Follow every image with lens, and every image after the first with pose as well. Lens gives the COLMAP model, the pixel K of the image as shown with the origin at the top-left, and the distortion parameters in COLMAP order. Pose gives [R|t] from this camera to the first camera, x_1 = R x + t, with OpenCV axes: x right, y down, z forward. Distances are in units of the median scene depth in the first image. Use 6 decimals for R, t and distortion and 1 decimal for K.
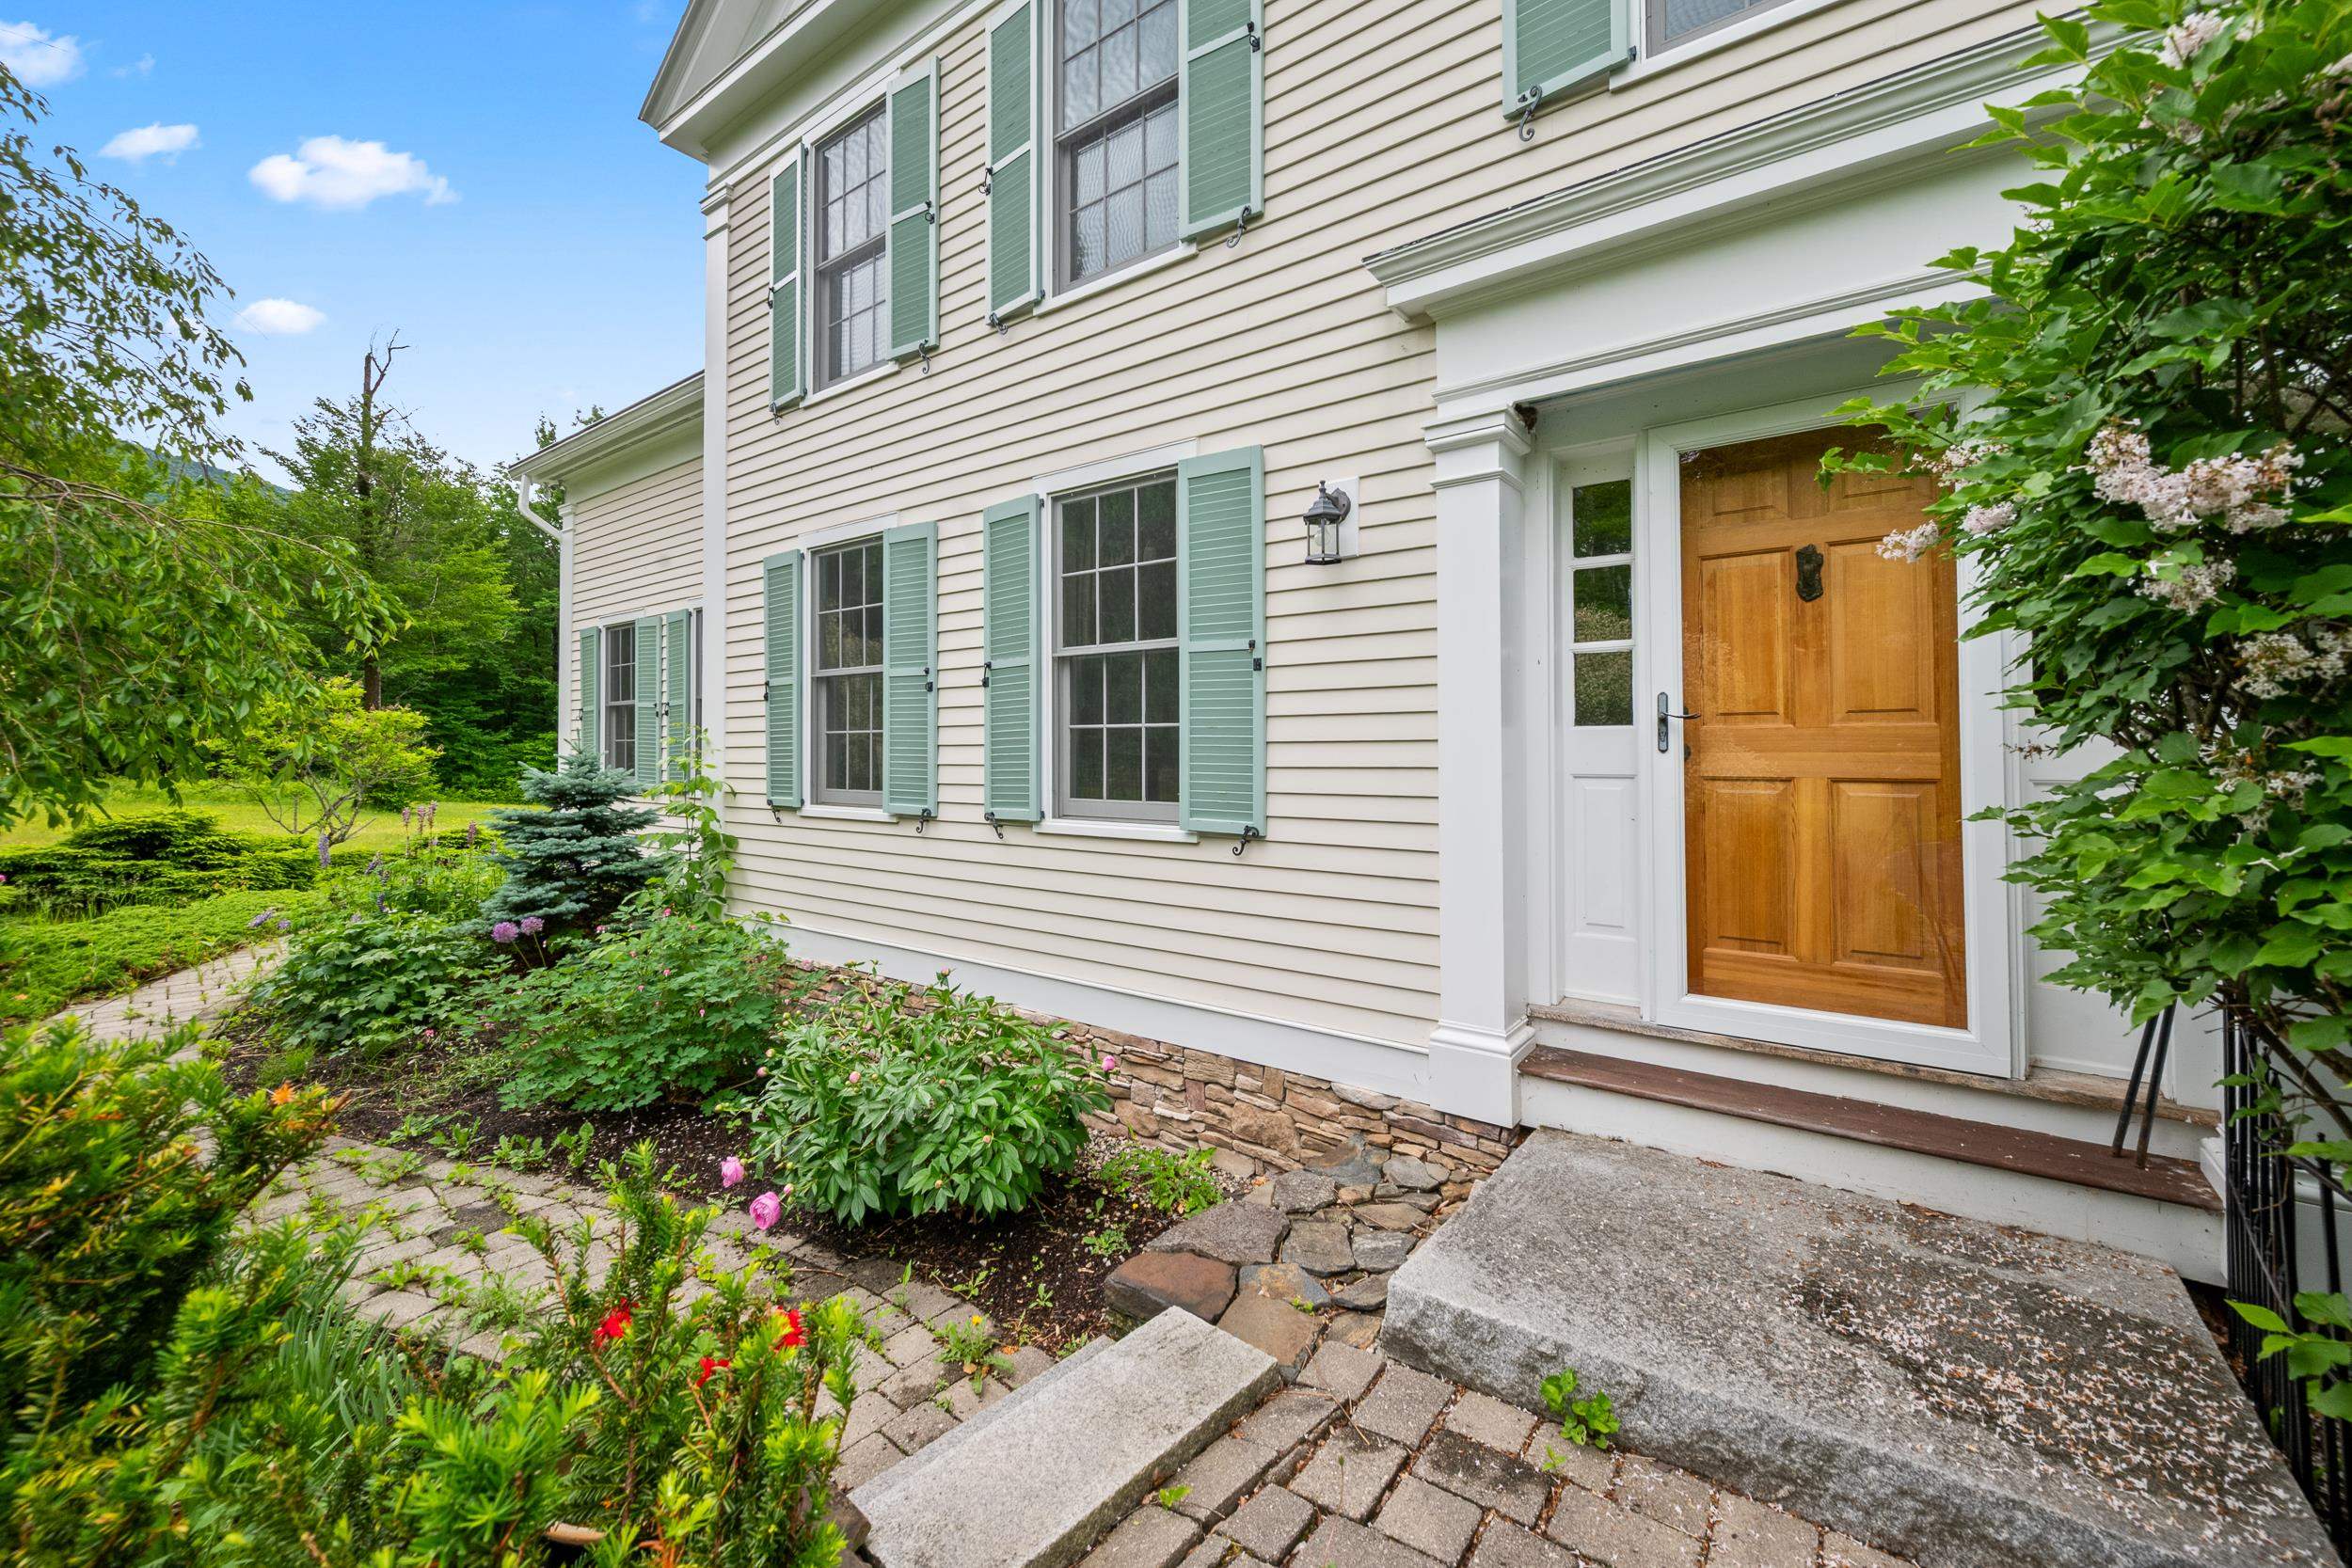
lens RADIAL K [[954.1, 0, 1175.1], [0, 954.1, 741.6], [0, 0, 1]] dist [-0.001218, -0.000013]
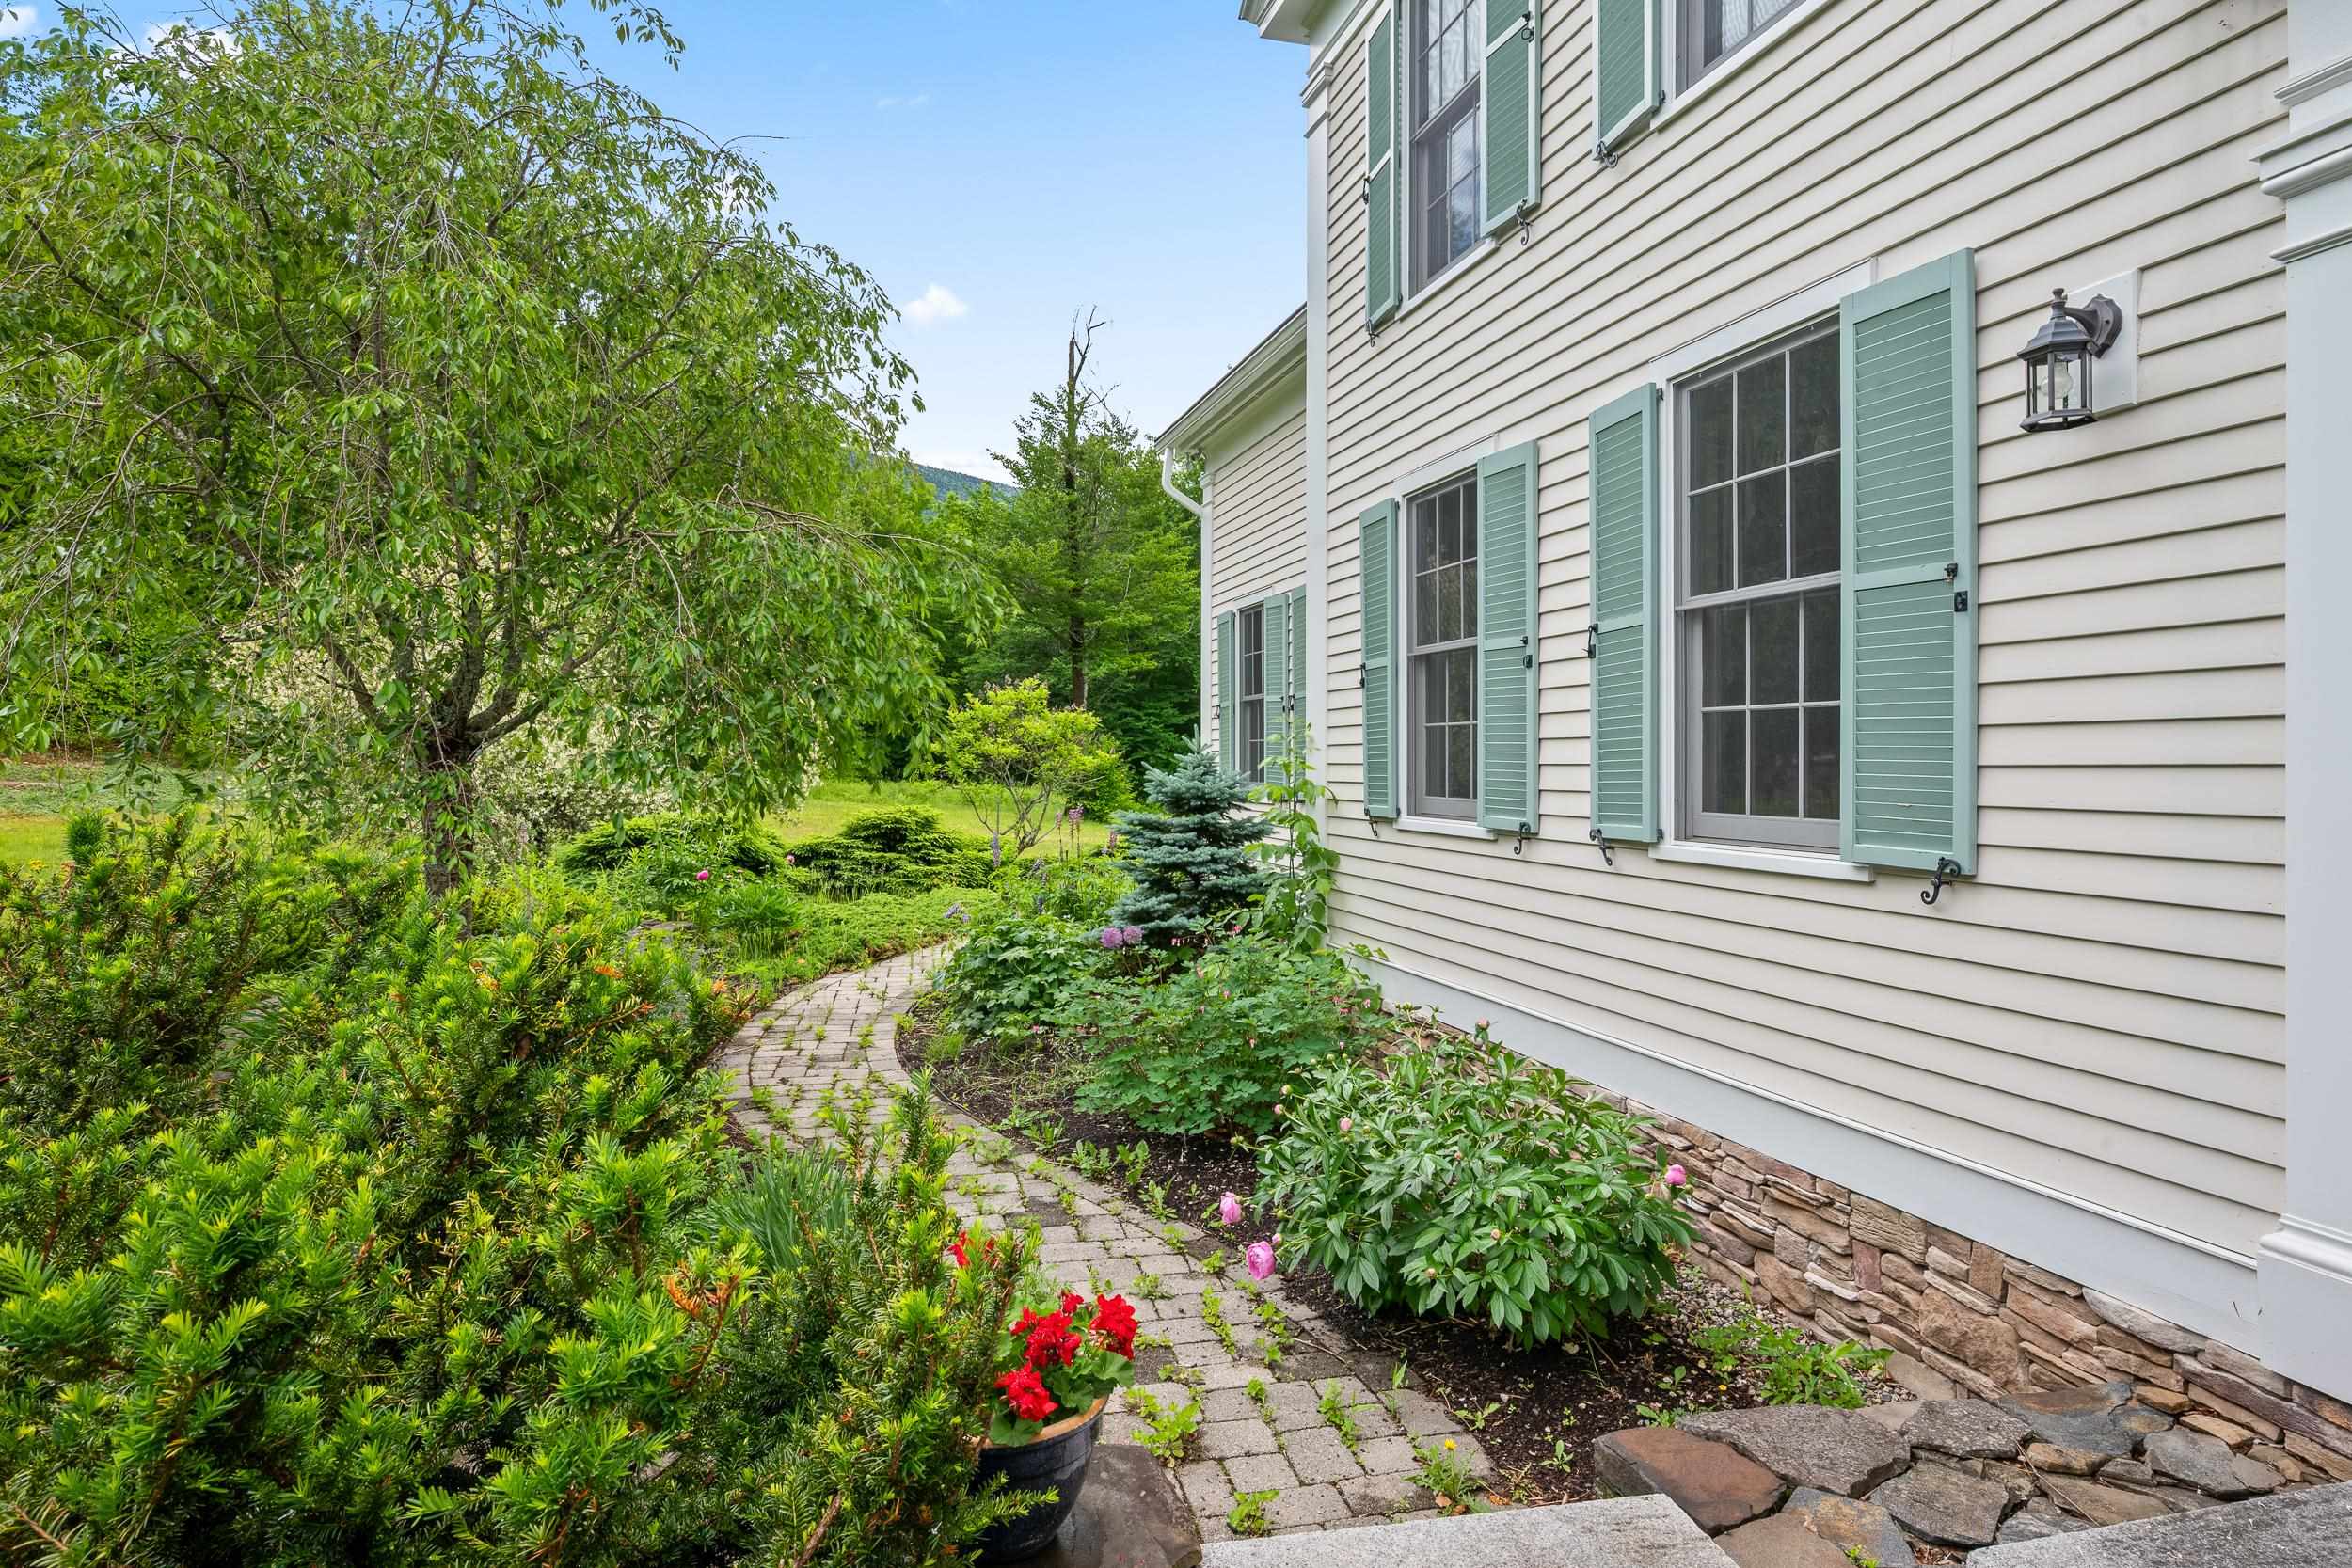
lens RADIAL K [[1338.3, 0, 1176.0], [0, 1338.3, 784.0], [0, 0, 1]] dist [0.004942, 0.000116]
pose [[0.794235, 0.016854, -0.607377, 0.188749], [-0.003052, 0.999713, 0.023749, 0.017344], [0.607603, -0.017008, 0.794059, -0.016502]]
